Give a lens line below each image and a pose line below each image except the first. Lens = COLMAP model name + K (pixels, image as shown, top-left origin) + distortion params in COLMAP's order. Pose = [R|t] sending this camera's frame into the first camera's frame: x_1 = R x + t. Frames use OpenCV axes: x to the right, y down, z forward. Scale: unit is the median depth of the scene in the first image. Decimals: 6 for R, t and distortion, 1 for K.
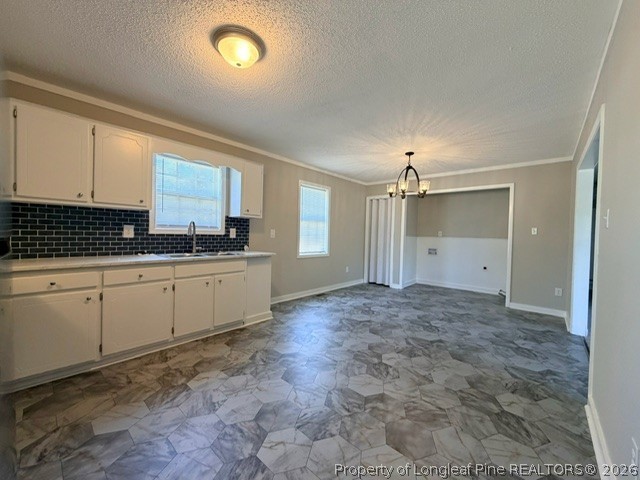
lens RADIAL K [[254.8, 0, 317.7], [0, 254.8, 238.7], [0, 0, 1]] dist [-0.000168, -0.000061]
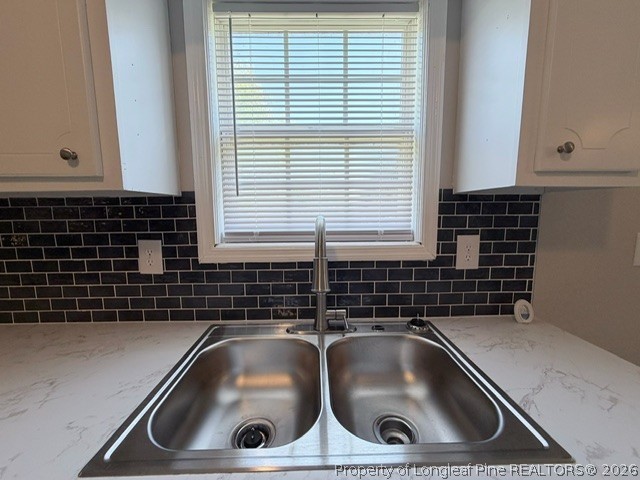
lens RADIAL K [[254.8, 0, 317.7], [0, 254.8, 238.7], [0, 0, 1]] dist [-0.000168, -0.000061]
pose [[0.683051, 0.050965, -0.728591, -0.319027], [0.012136, 0.996633, 0.081092, -0.078738], [0.730270, -0.064232, 0.680132, 0.910590]]
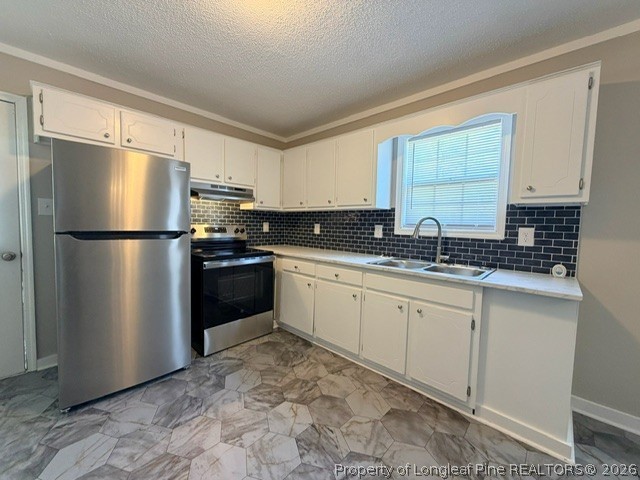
lens RADIAL K [[254.8, 0, 317.7], [0, 254.8, 238.7], [0, 0, 1]] dist [-0.000168, -0.000061]
pose [[-0.020615, 0.032988, -0.999243, 0.246648], [-0.042720, 0.998514, 0.033845, -0.023478], [0.998874, 0.043386, -0.019175, 0.768090]]
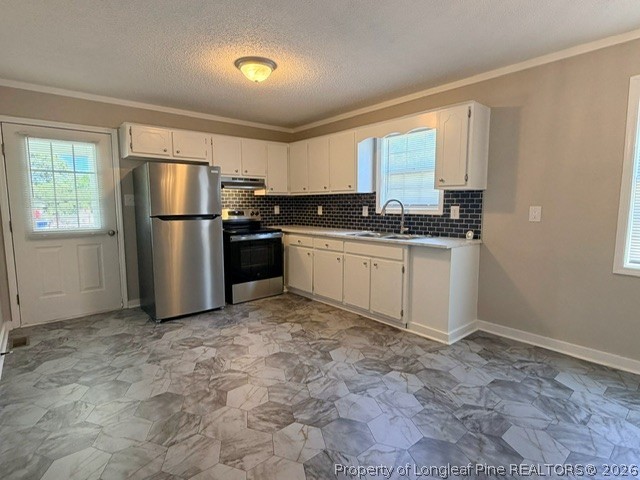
lens RADIAL K [[335.3, 0, 317.6], [0, 335.3, 238.7], [0, 0, 1]] dist [0.000849, 0.000148]
pose [[-0.127965, 0.081173, -0.988451, 0.855635], [-0.018041, 0.996290, 0.084152, -0.027420], [0.991615, 0.028601, -0.126026, 0.959937]]
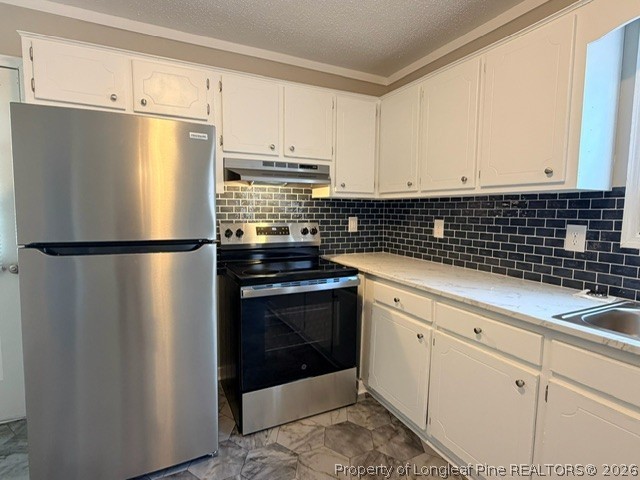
lens RADIAL K [[335.3, 0, 317.6], [0, 335.3, 238.7], [0, 0, 1]] dist [0.000849, 0.000148]
pose [[-0.368815, 0.052688, -0.928008, 0.004460], [-0.037671, 0.996725, 0.071561, -0.053017], [0.928739, 0.061352, -0.365622, 0.769032]]
